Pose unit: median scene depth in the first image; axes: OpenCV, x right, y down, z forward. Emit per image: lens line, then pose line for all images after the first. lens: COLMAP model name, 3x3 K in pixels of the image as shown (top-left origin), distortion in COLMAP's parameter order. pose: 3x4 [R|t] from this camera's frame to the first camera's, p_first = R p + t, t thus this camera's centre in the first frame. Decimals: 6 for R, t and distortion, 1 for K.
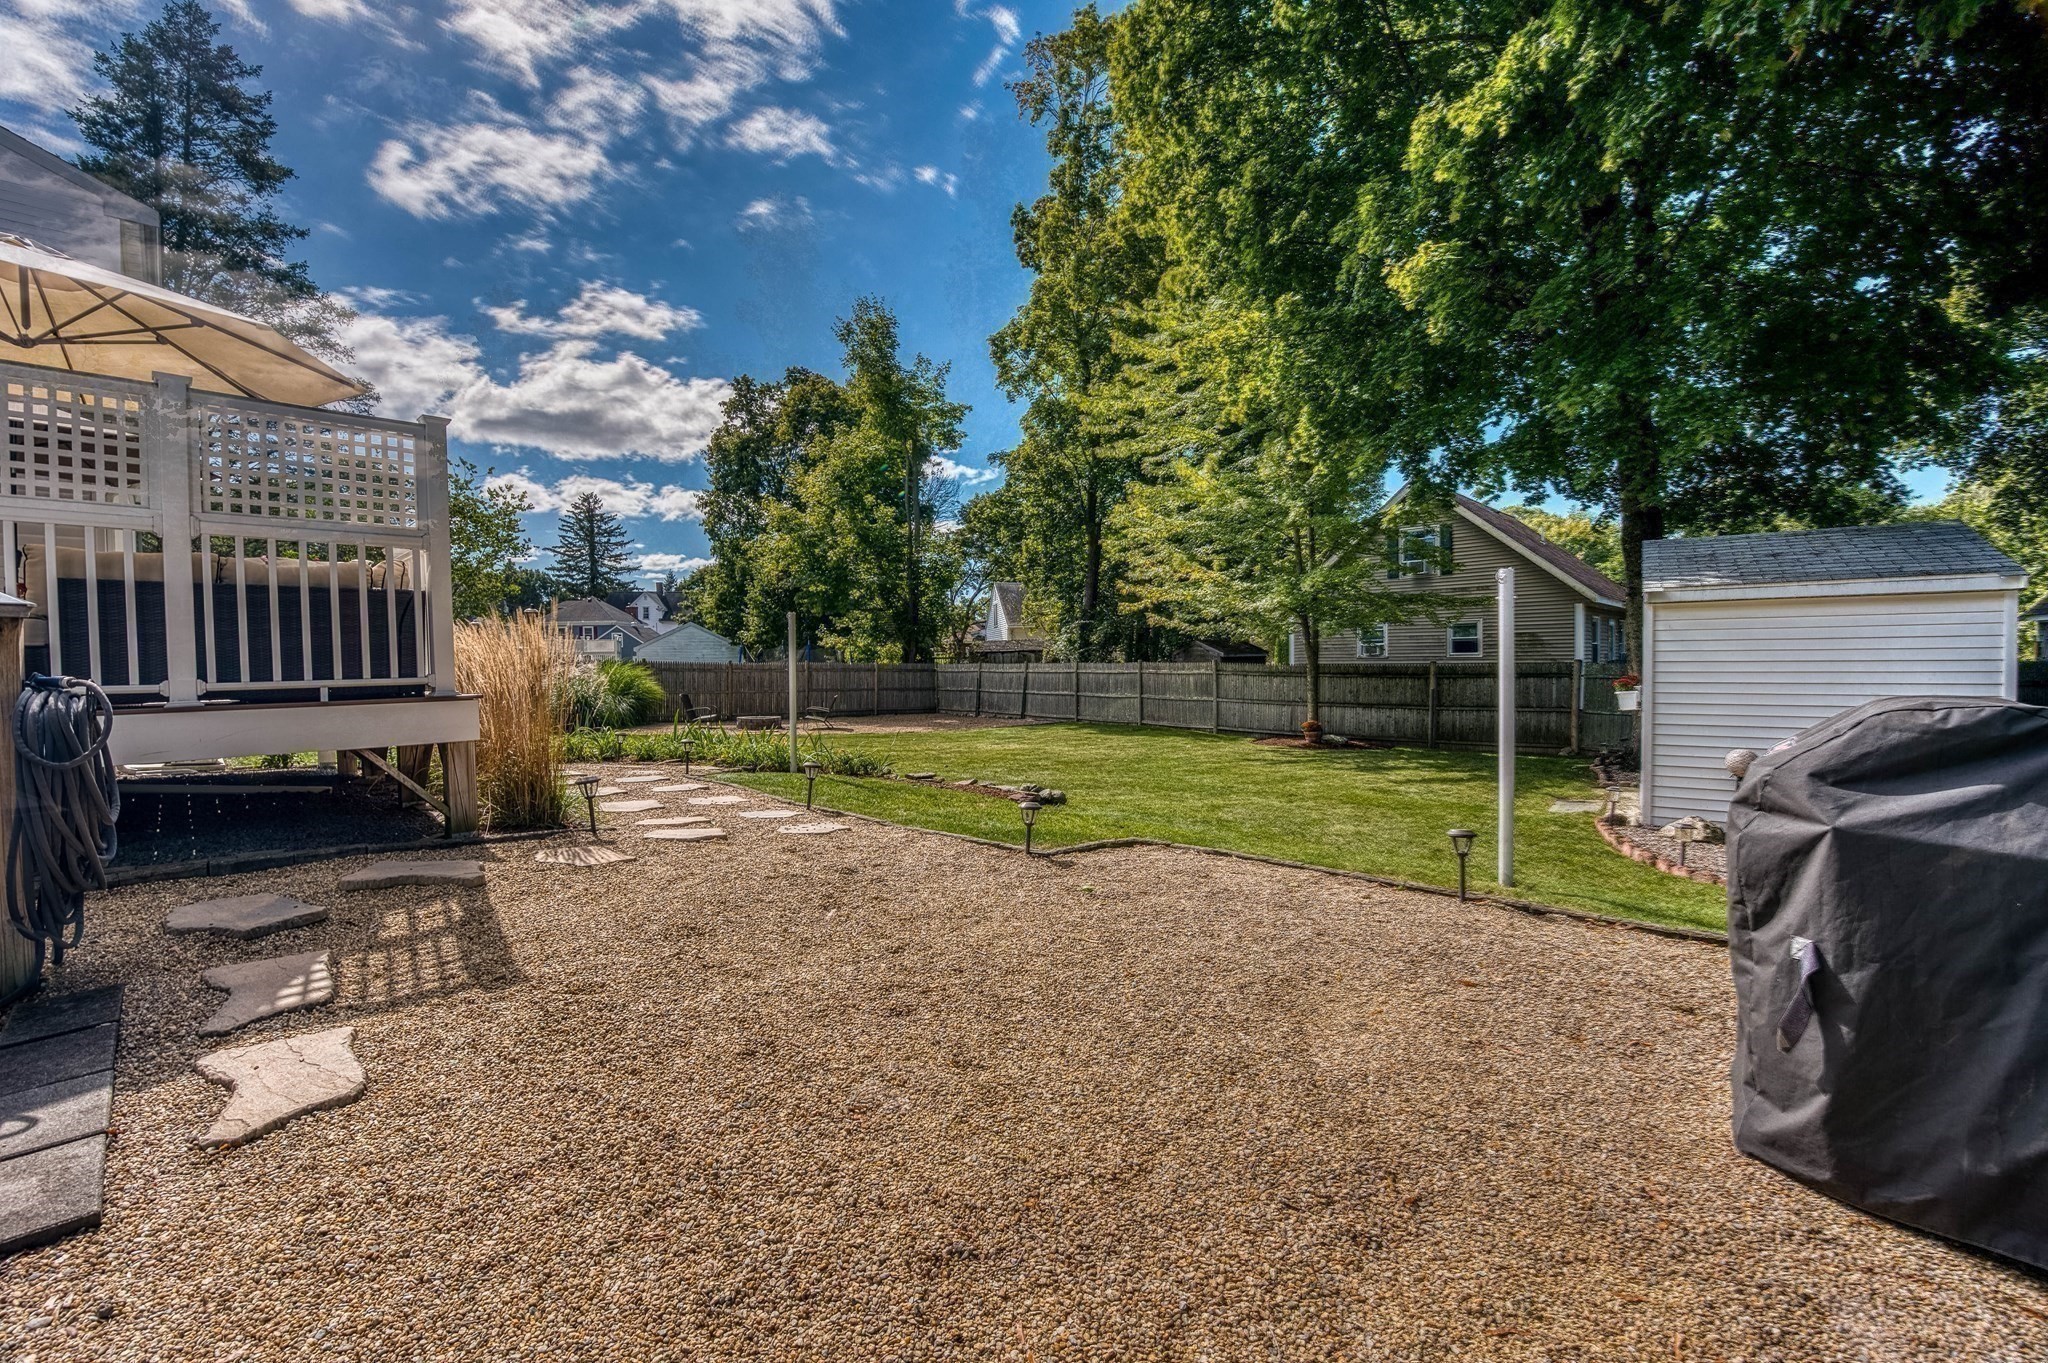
lens RADIAL K [[838.1, 0, 1017.0], [0, 838.1, 697.1], [0, 0, 1]] dist [-0.022495, -0.001732]
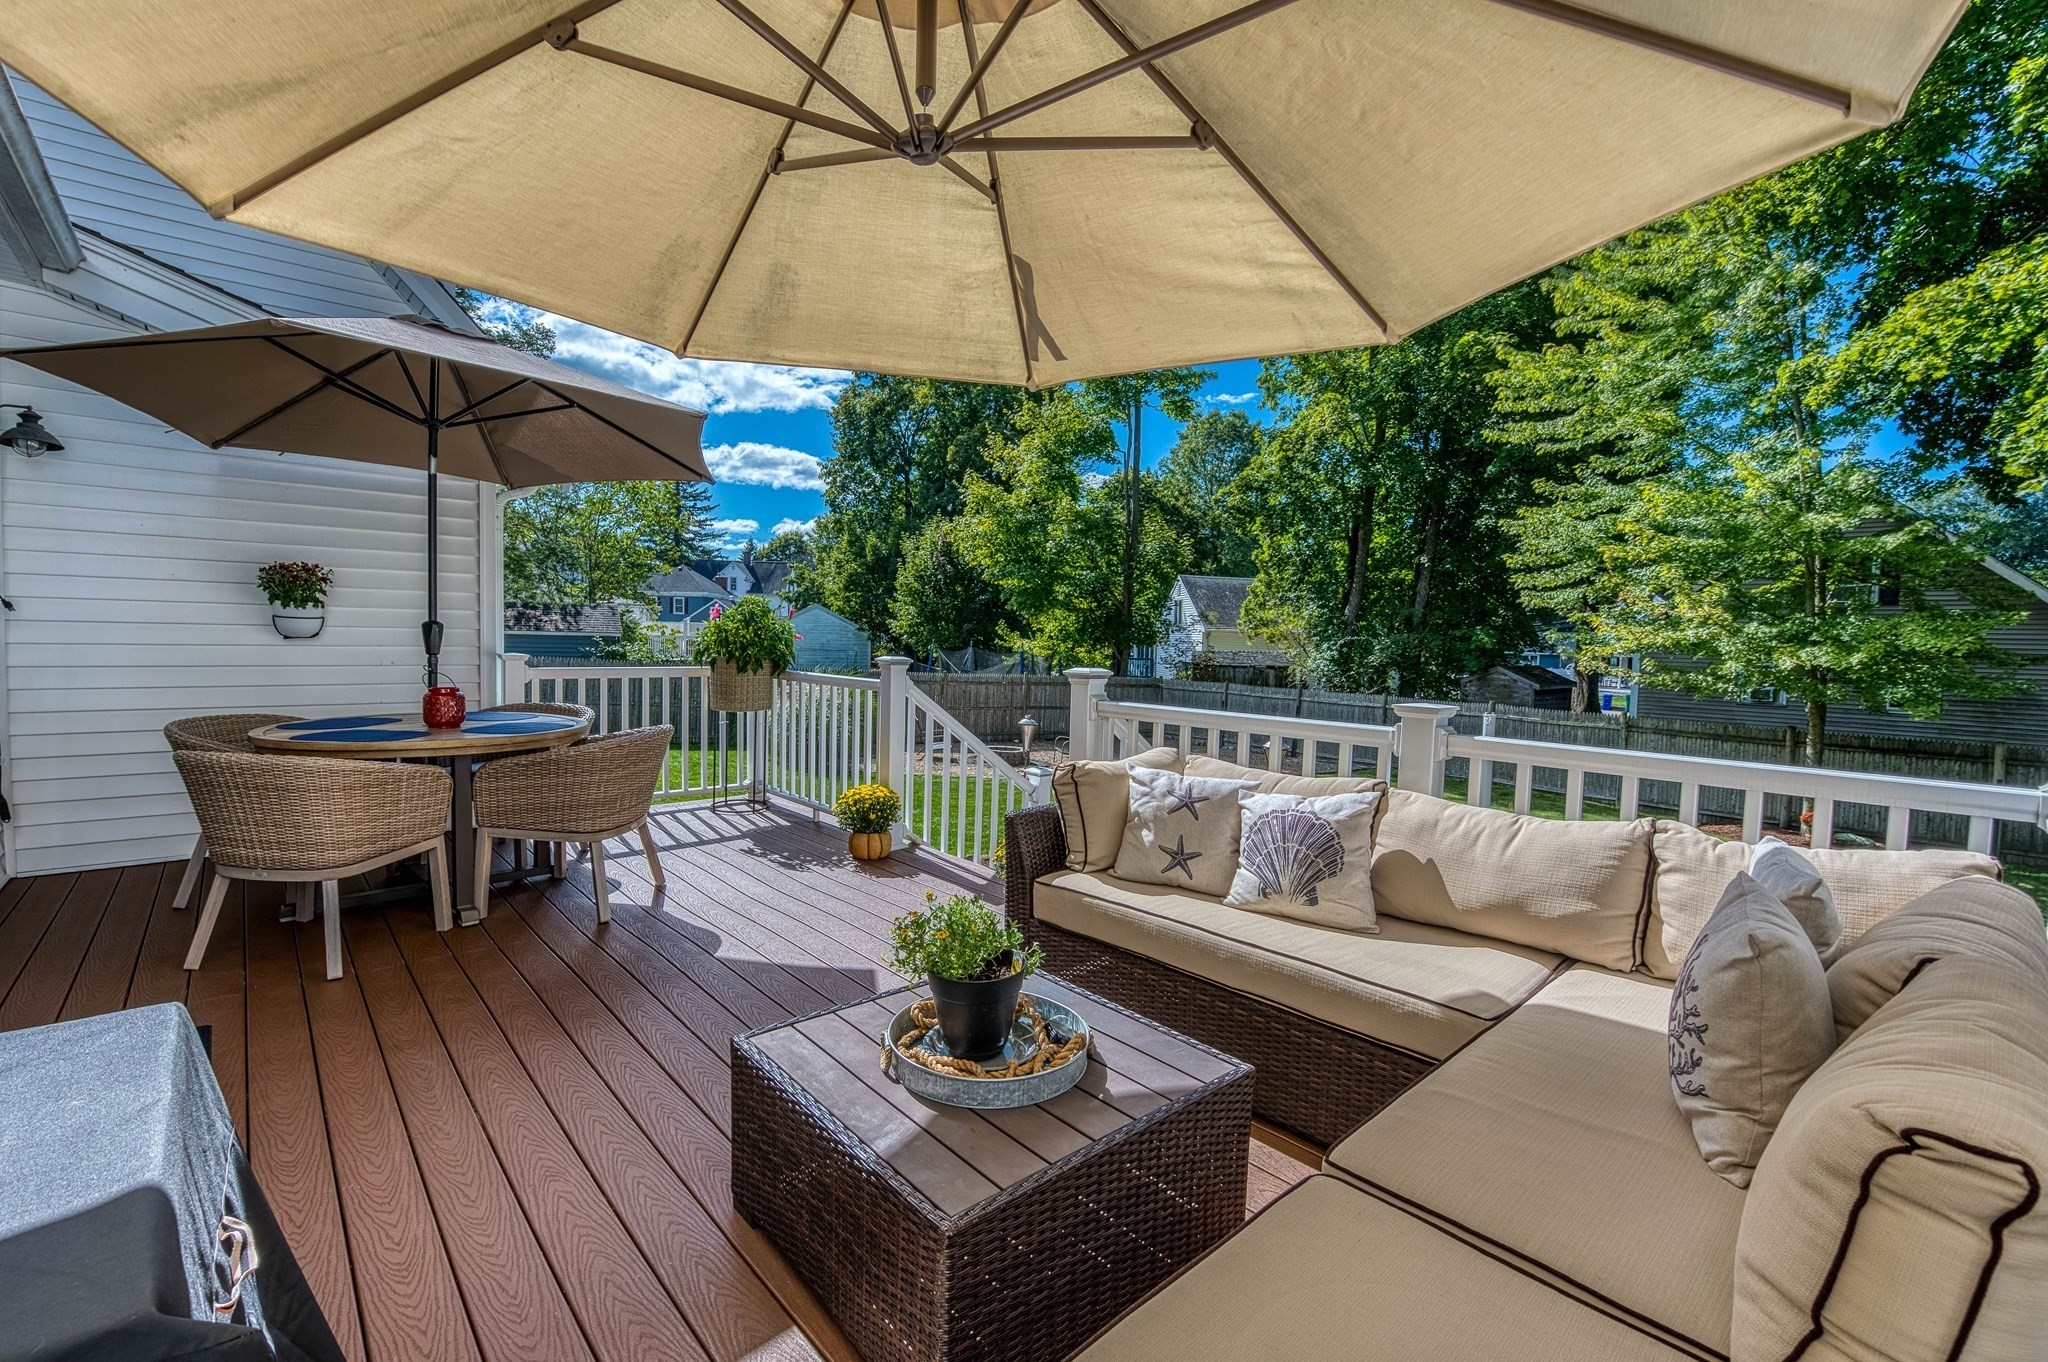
lens RADIAL K [[875.1, 0, 1019.4], [0, 875.1, 674.1], [0, 0, 1]] dist [0.000980, -0.000071]
pose [[0.996858, 0.041449, -0.067502, -0.096780], [-0.041624, 0.999133, -0.001178, -0.020292], [0.067395, 0.003984, 0.997718, 0.066269]]
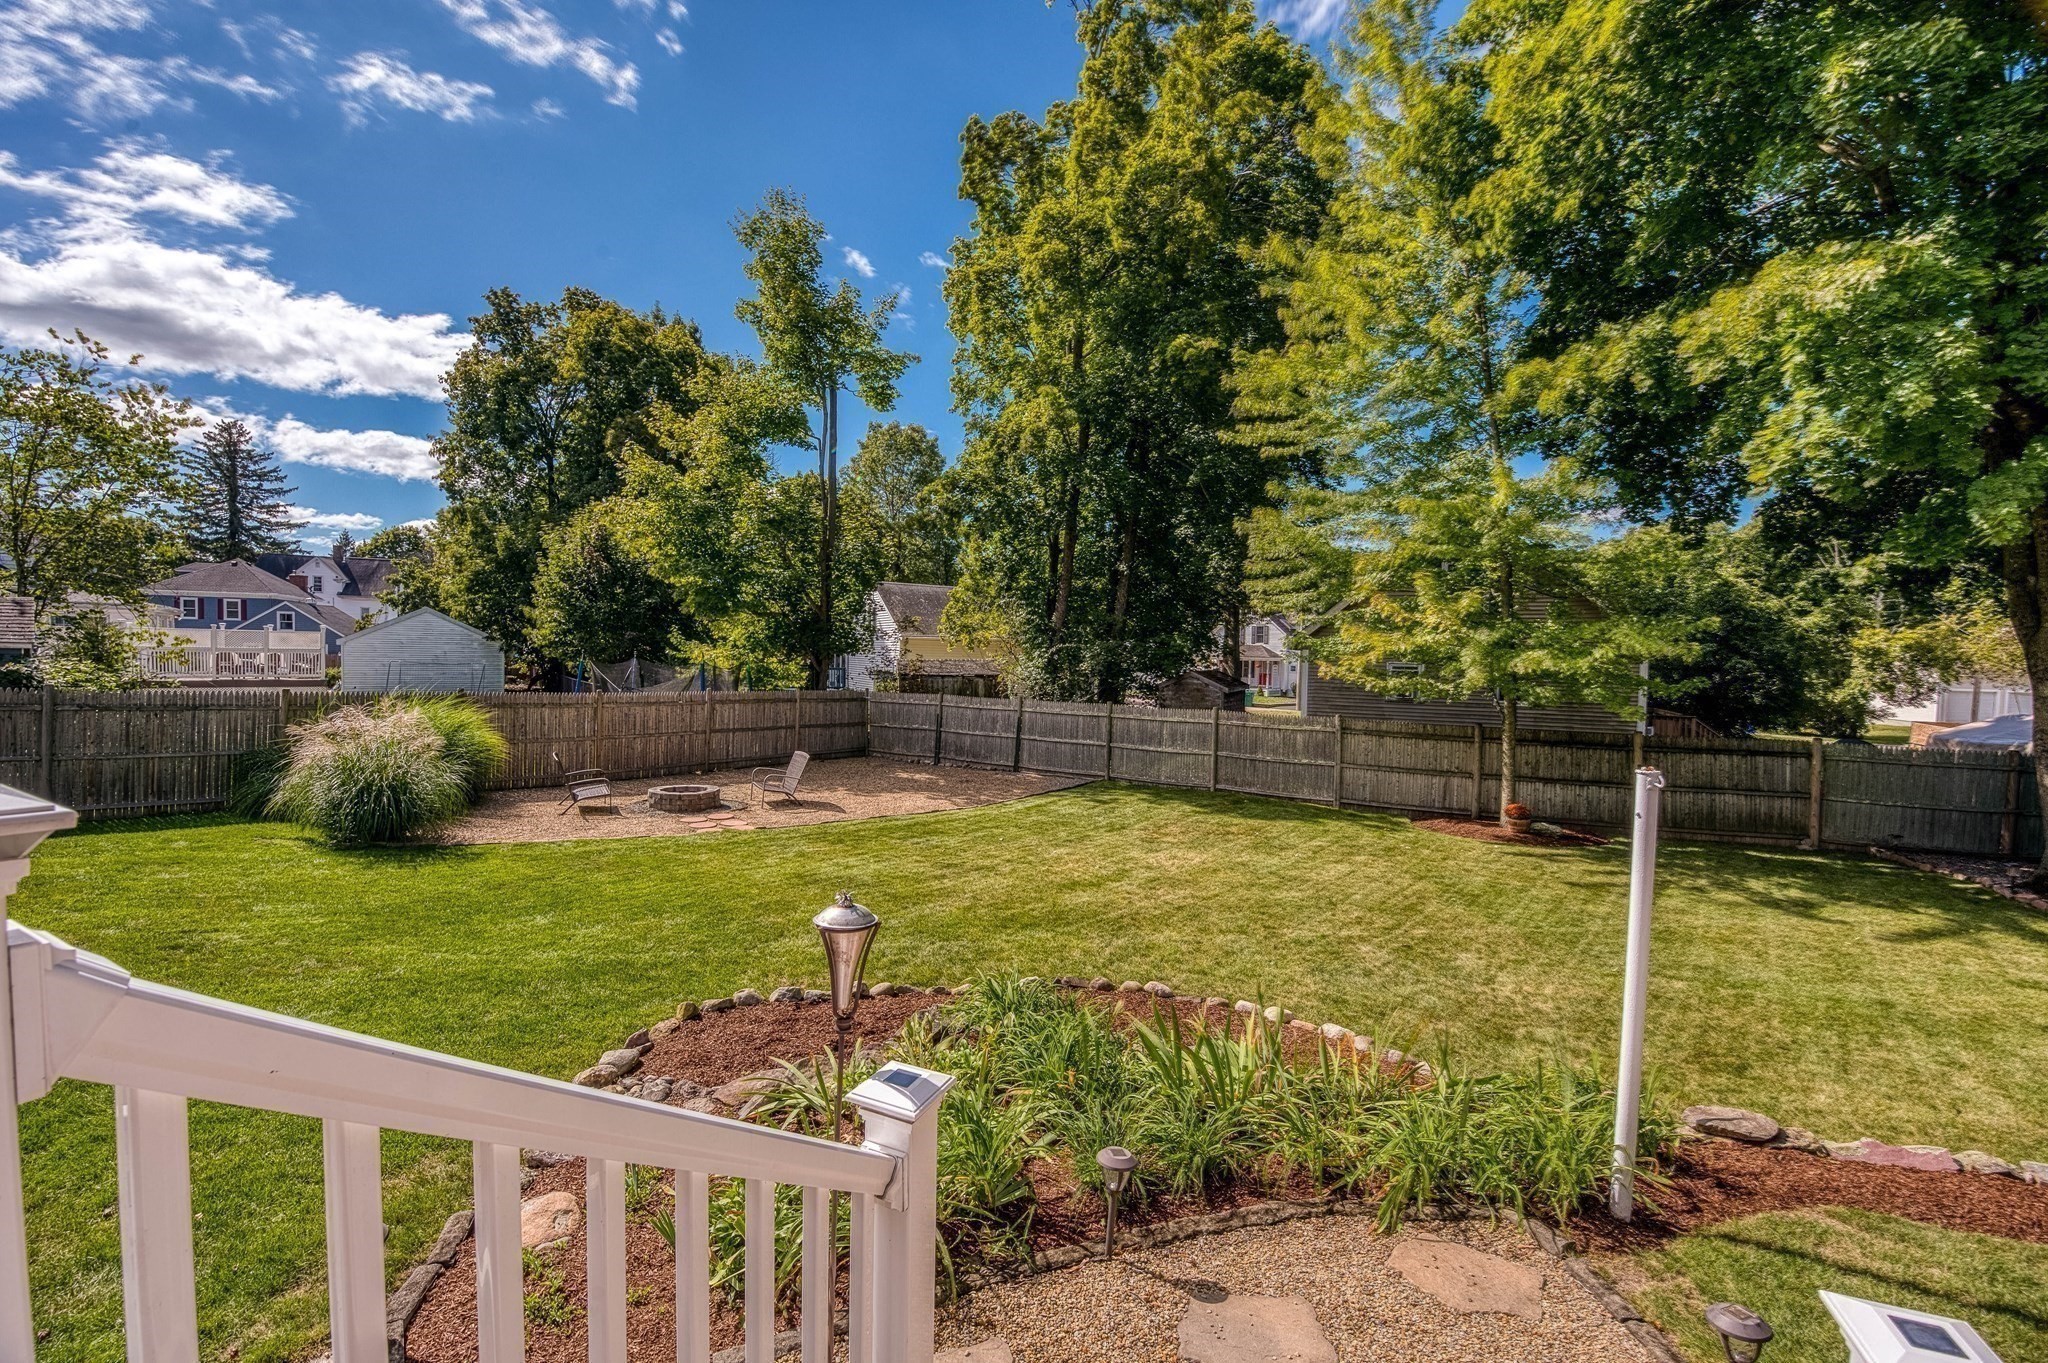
lens RADIAL K [[838.1, 0, 1032.5], [0, 838.1, 684.1], [0, 0, 1]] dist [-0.022495, -0.001732]
pose [[0.948604, 0.020091, 0.315826, -0.104717], [-0.017684, 0.999789, -0.010487, -0.022074], [-0.315970, 0.004363, 0.948759, 0.129107]]
